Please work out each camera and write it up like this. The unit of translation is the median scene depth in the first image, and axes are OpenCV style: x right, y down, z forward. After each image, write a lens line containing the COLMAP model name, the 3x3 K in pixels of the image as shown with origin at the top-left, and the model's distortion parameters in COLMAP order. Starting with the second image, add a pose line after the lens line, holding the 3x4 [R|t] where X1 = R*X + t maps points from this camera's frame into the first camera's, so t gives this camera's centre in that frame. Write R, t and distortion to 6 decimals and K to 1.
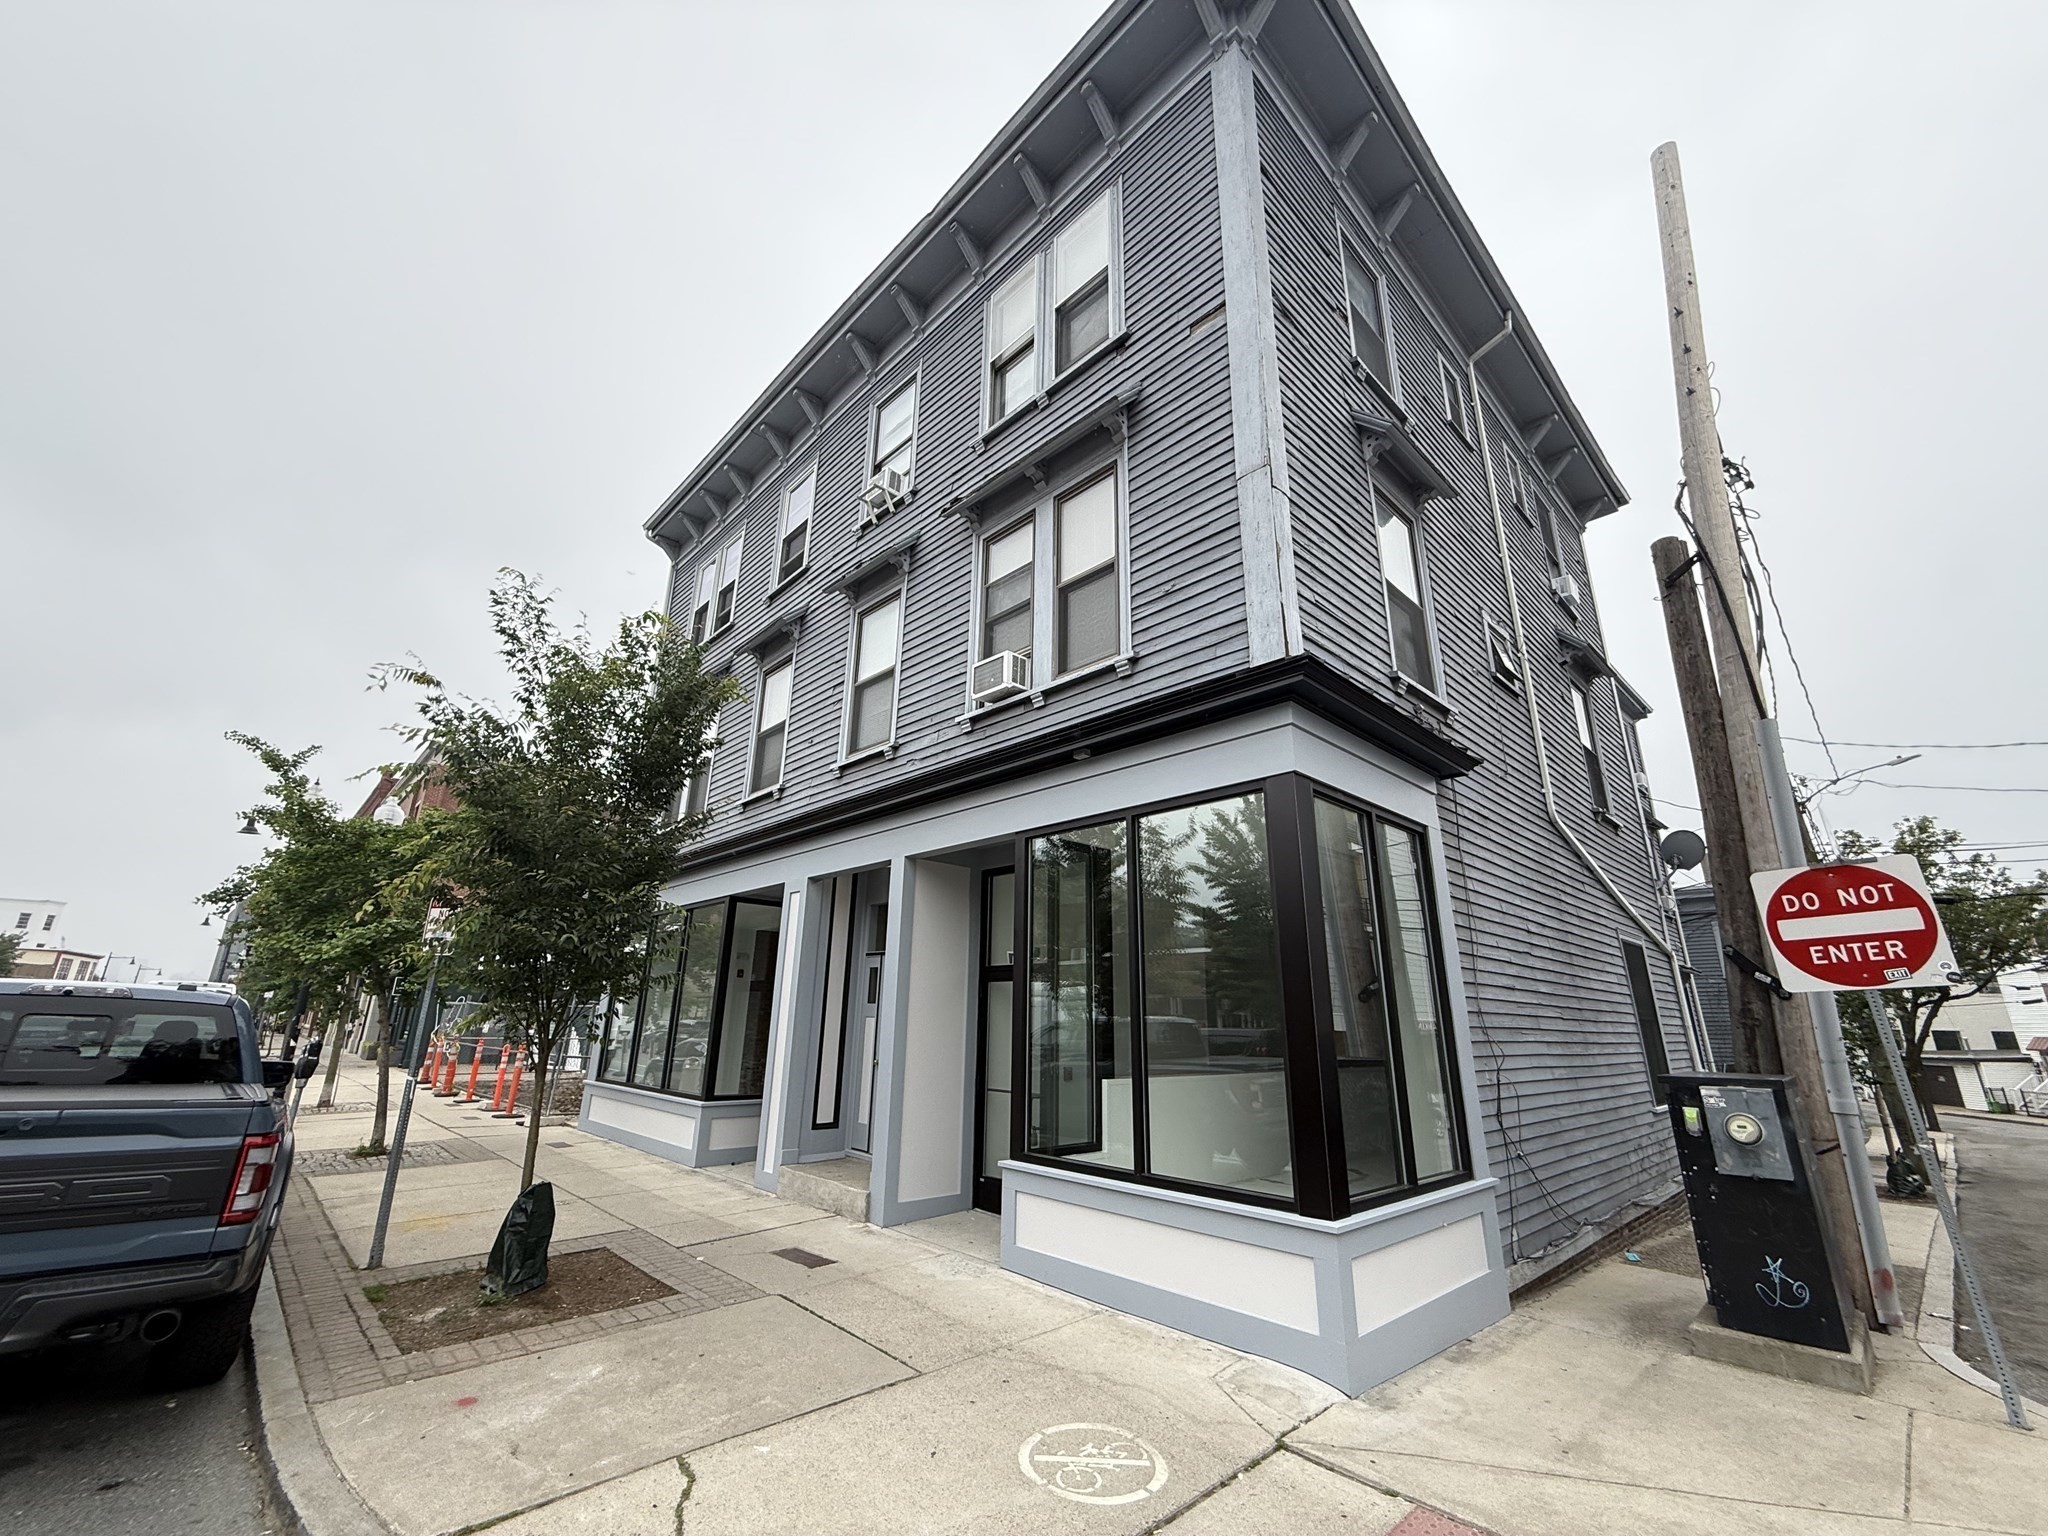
lens RADIAL K [[820.6, 0, 1019.8], [0, 820.6, 767.7], [0, 0, 1]] dist [-0.001413, 0.000203]
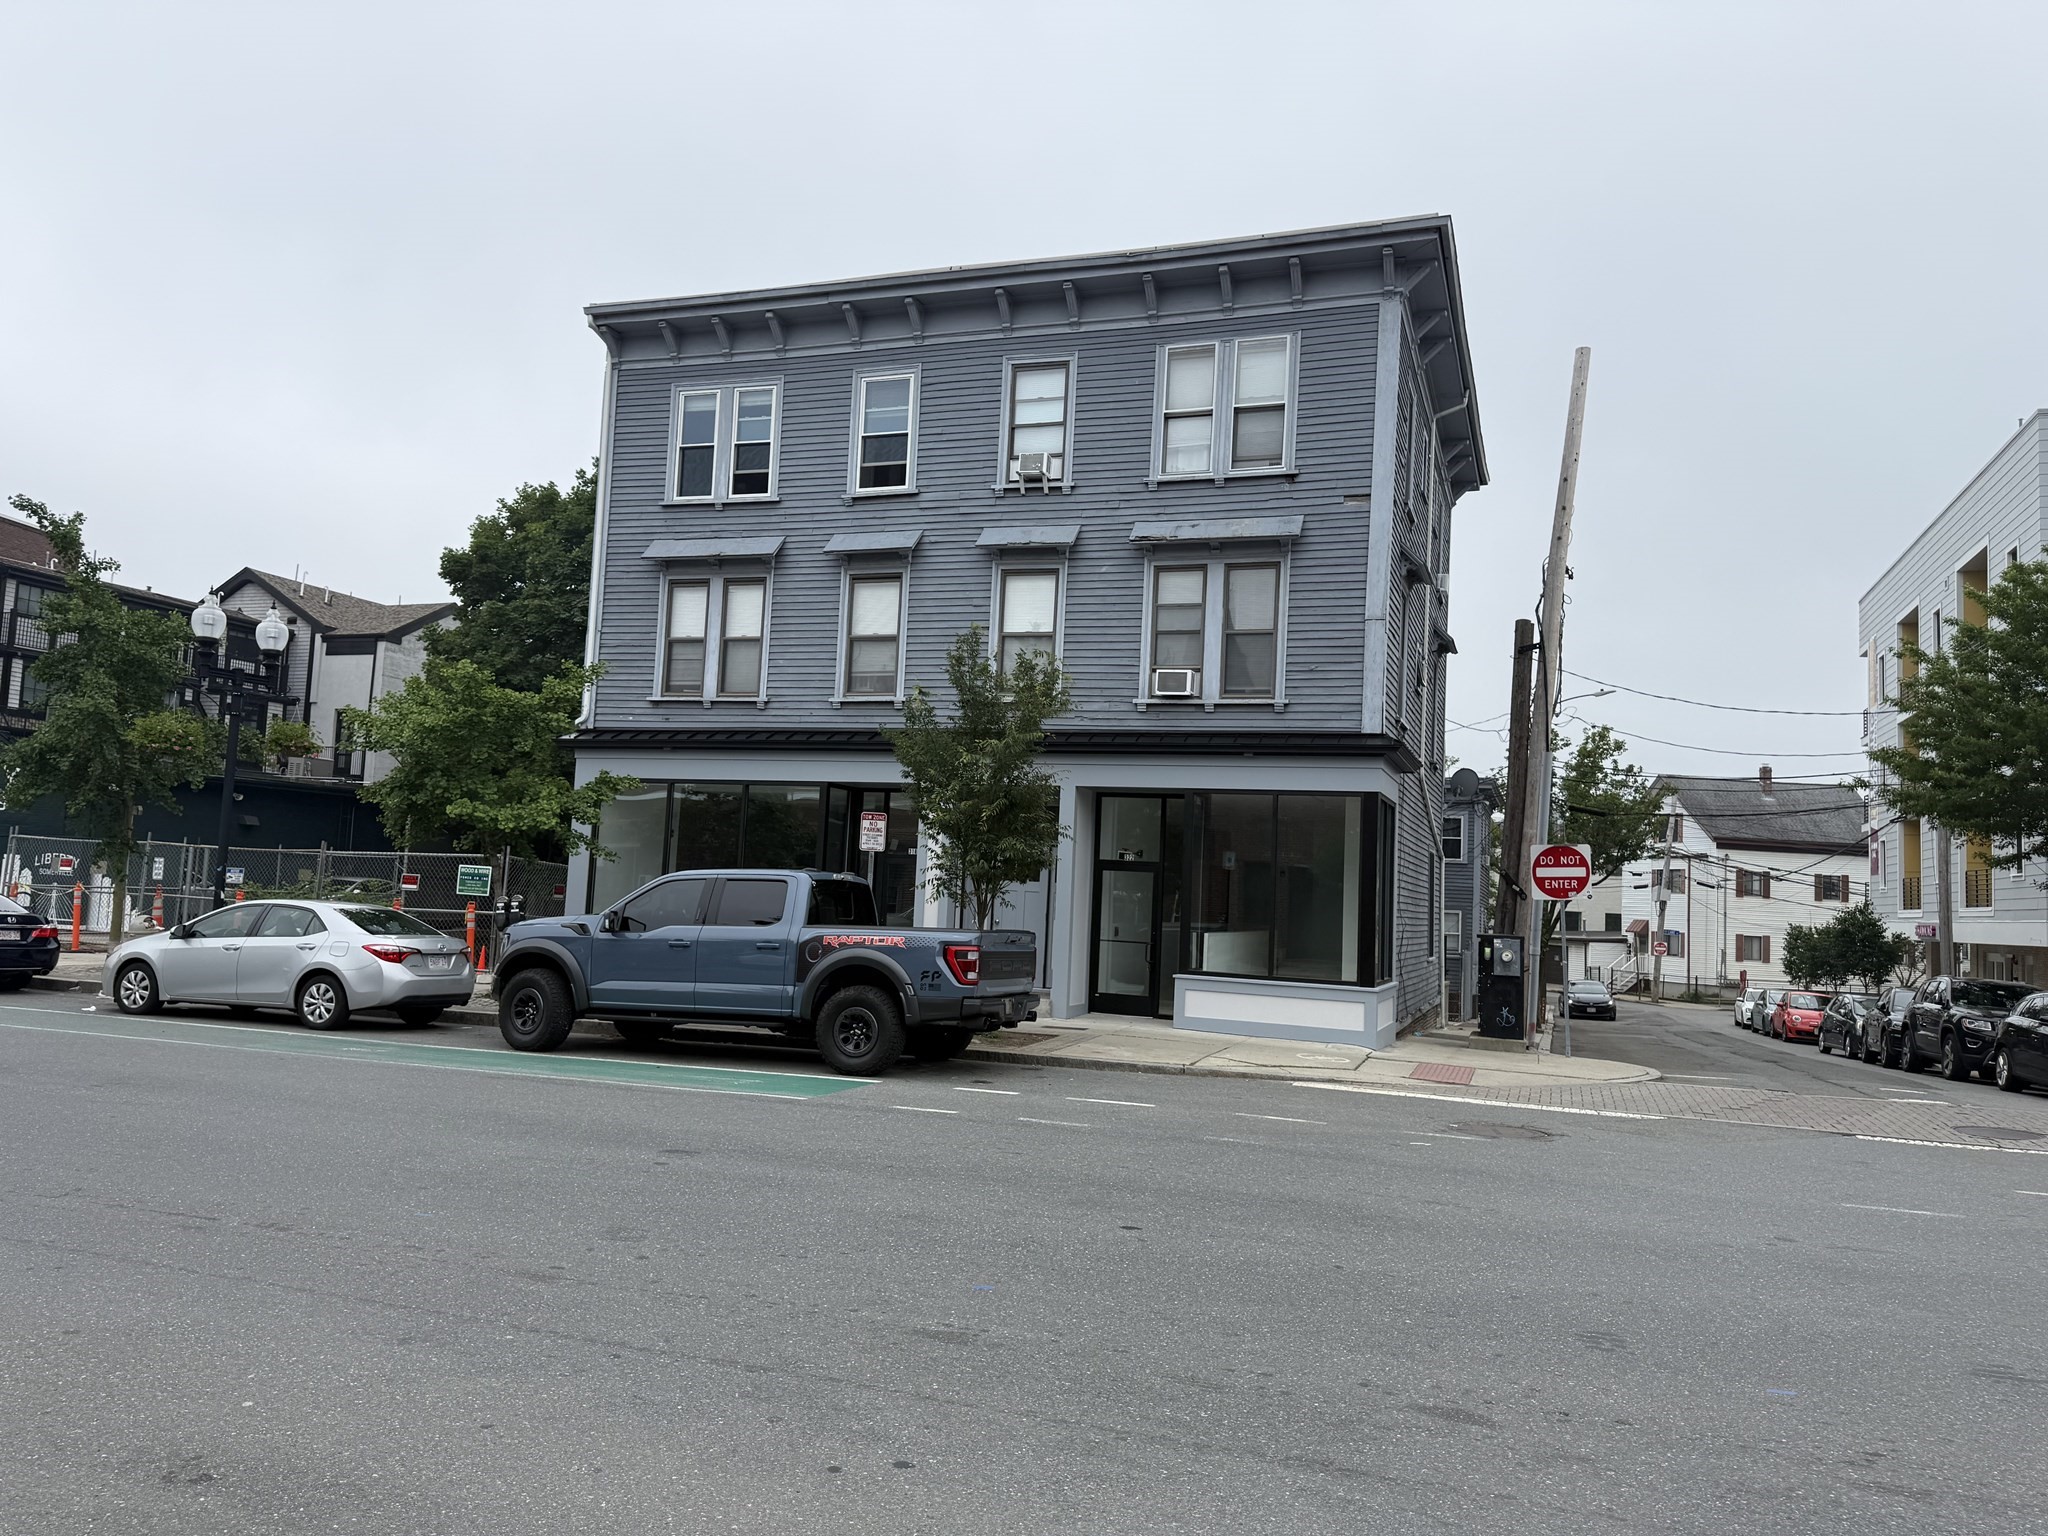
lens RADIAL K [[1472.4, 0, 1022.9], [0, 1472.4, 780.3], [0, 0, 1]] dist [0.082453, -0.001036]
pose [[0.889979, 0.056743, 0.452458, -1.535847], [-0.162125, 0.966772, 0.197654, -0.438798], [-0.426208, -0.249263, 0.869606, -1.319721]]
